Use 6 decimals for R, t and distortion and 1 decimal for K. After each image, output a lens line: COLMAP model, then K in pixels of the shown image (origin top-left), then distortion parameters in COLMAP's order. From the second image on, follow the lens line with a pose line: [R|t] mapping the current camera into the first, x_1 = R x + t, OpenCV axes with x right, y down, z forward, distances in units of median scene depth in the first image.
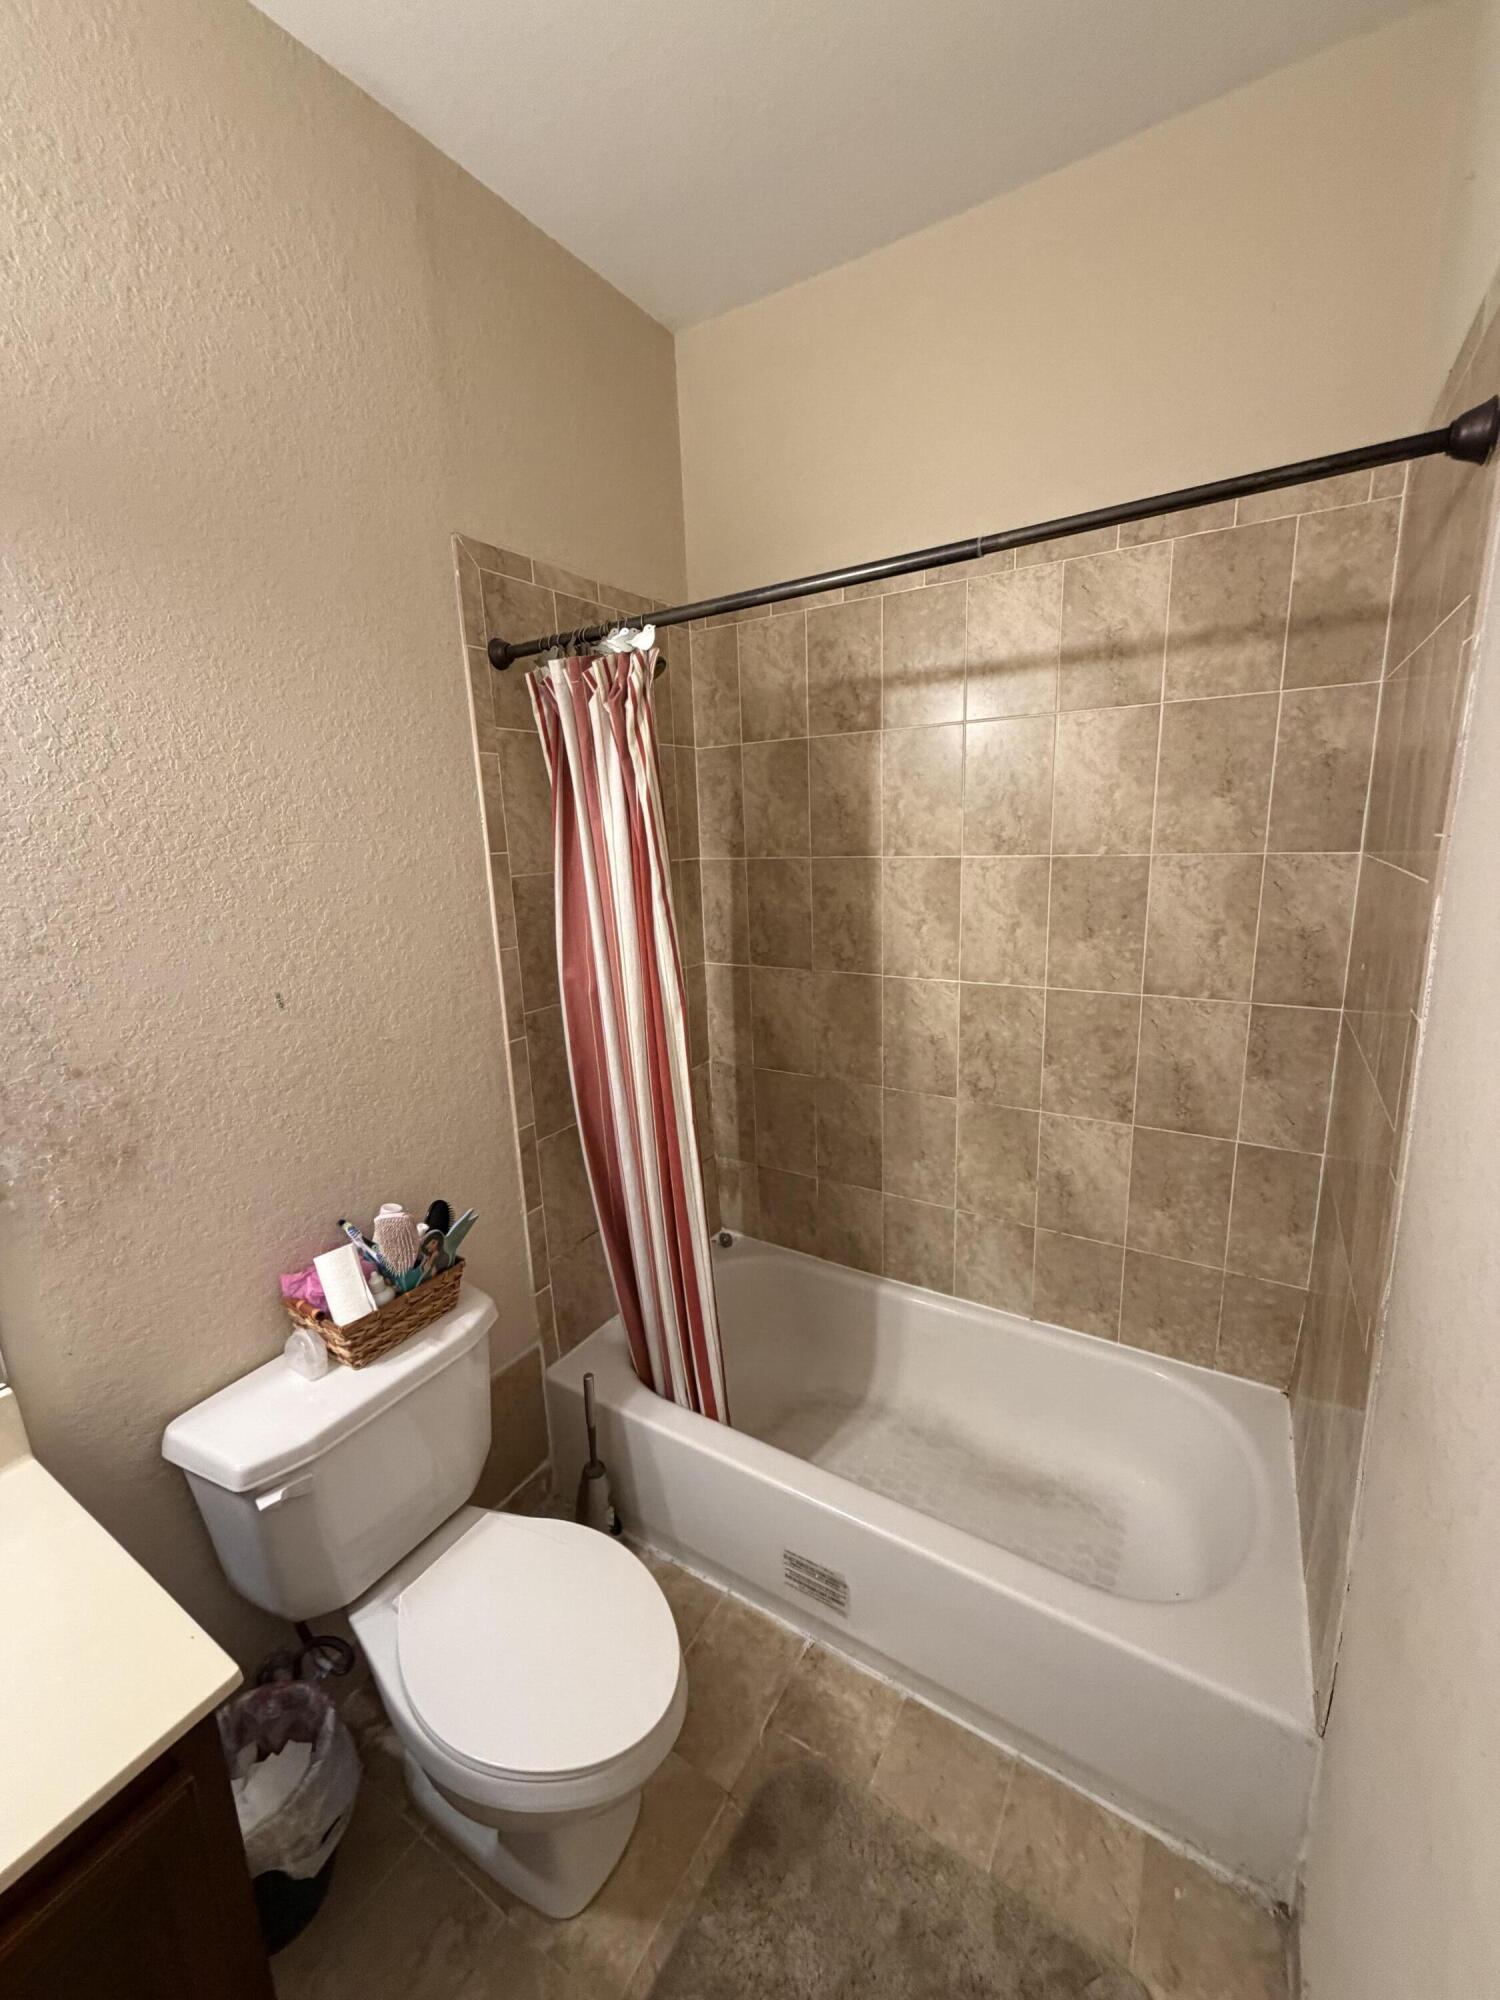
lens RADIAL K [[799.6, 0, 753.1], [0, 799.6, 1000.3], [0, 0, 1]] dist [0.000242, 0.000704]
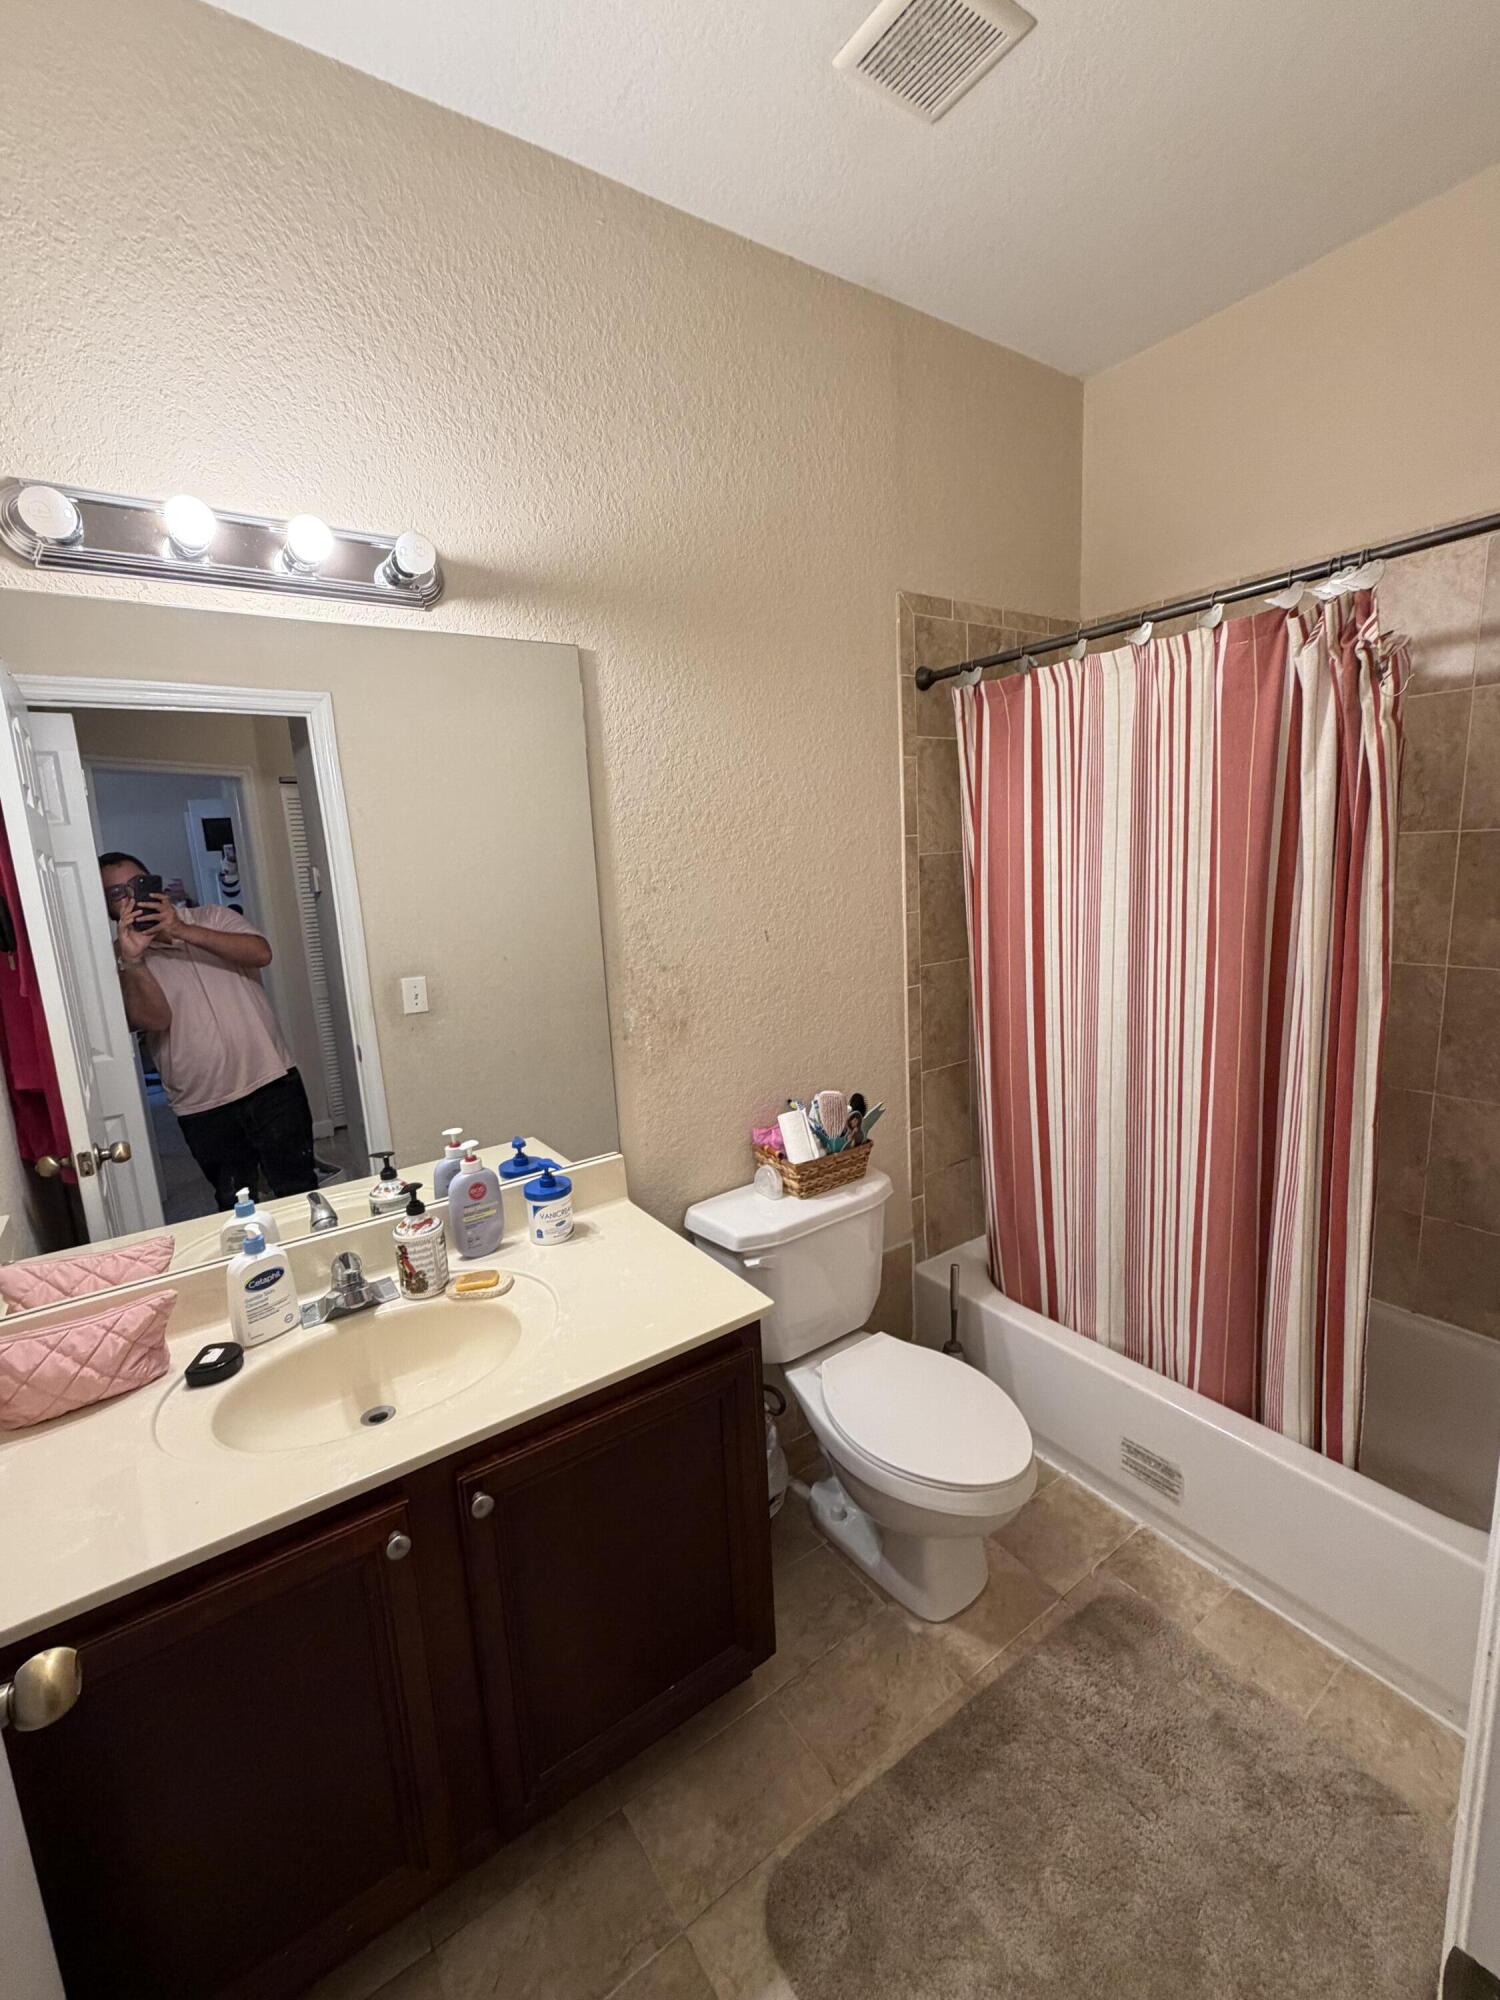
lens RADIAL K [[849.9, 0, 757.1], [0, 849.9, 1004.0], [0, 0, 1]] dist [0.001966, 0.000437]
pose [[0.921667, 0.059765, -0.383350, -0.013393], [-0.066830, 0.997751, -0.005126, 0.111103], [0.382182, 0.030344, 0.923589, -0.345030]]
